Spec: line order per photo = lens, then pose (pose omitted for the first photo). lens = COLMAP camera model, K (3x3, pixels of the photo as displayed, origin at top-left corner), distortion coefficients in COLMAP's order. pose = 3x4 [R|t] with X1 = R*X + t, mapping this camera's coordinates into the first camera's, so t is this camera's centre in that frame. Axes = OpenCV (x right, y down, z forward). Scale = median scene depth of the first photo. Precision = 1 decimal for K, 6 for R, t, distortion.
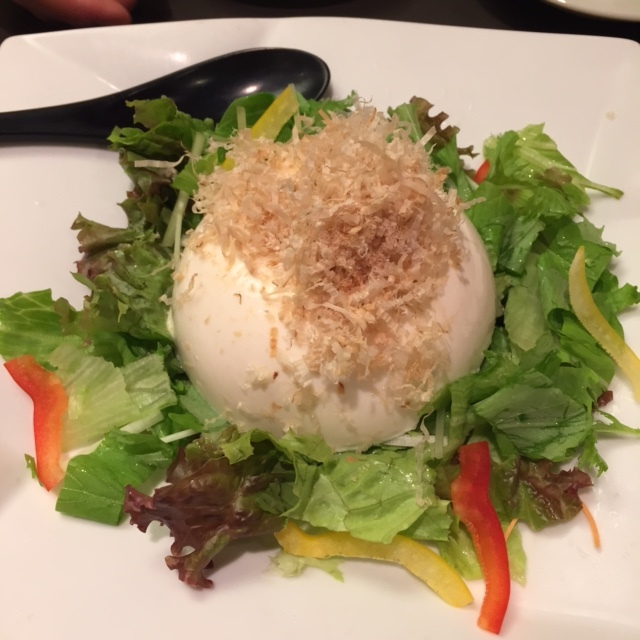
lens RADIAL K [[763.0, 0, 320.4], [0, 763.0, 321.2], [0, 0, 1]] dist [0.040420, 0.000000]
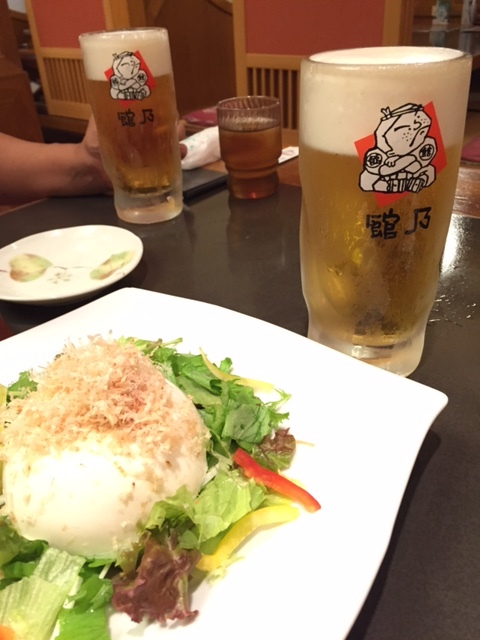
lens RADIAL K [[548.3, 0, 246.4], [0, 548.3, 319.1], [0, 0, 1]] dist [0.017052, 0.001075]
pose [[0.610181, -0.441696, 0.657711, -0.506252], [0.684103, 0.712464, -0.156199, 0.160499], [-0.399603, 0.545251, 0.736898, -0.129472]]
